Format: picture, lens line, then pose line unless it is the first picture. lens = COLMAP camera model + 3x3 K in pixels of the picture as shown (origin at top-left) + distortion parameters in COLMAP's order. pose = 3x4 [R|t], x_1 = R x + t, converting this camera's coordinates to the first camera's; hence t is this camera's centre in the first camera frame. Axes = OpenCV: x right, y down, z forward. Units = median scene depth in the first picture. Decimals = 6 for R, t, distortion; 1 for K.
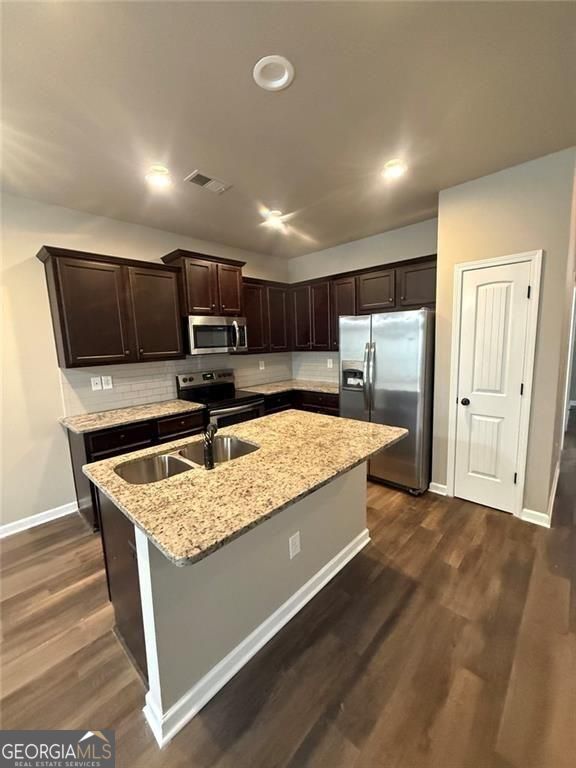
lens RADIAL K [[307.6, 0, 286.6], [0, 307.6, 381.7], [0, 0, 1]] dist [-0.002204, -0.000411]
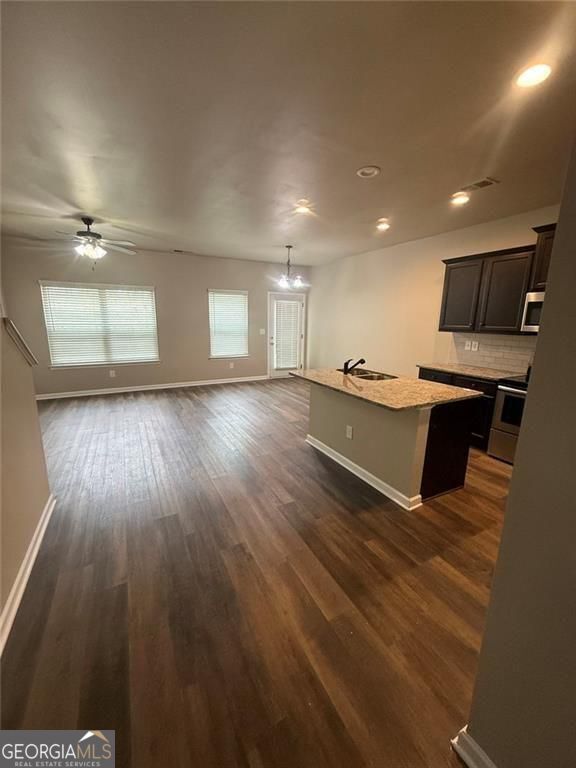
lens RADIAL K [[307.6, 0, 290.2], [0, 307.6, 383.2], [0, 0, 1]] dist [-0.002204, -0.000411]
pose [[-0.314588, 0.225283, -0.922107, 0.944246], [-0.128239, 0.952436, 0.276443, -0.108864], [0.940526, 0.205216, -0.270735, 0.596413]]
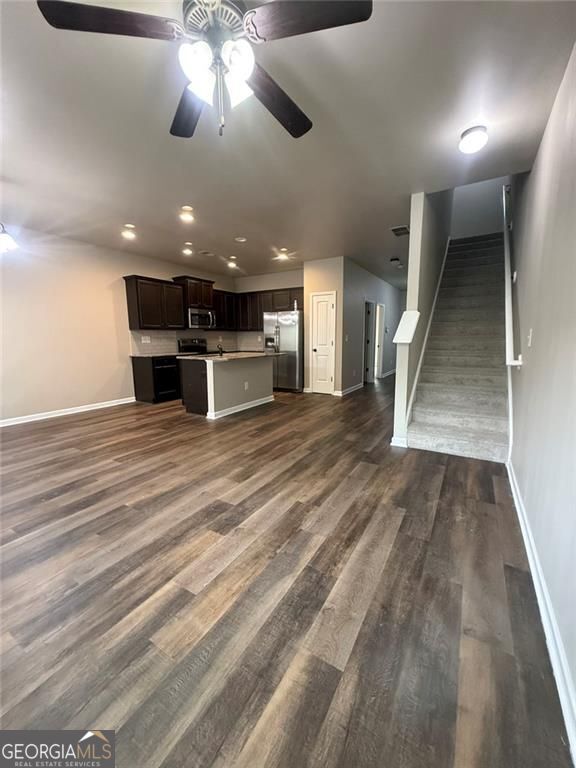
lens RADIAL K [[307.6, 0, 290.6], [0, 307.6, 386.8], [0, 0, 1]] dist [-0.002204, -0.000411]
pose [[0.973965, -0.008500, 0.226537, -0.127560], [0.003764, 0.999765, 0.021333, 0.258771], [-0.226665, -0.019925, 0.973769, -1.117869]]
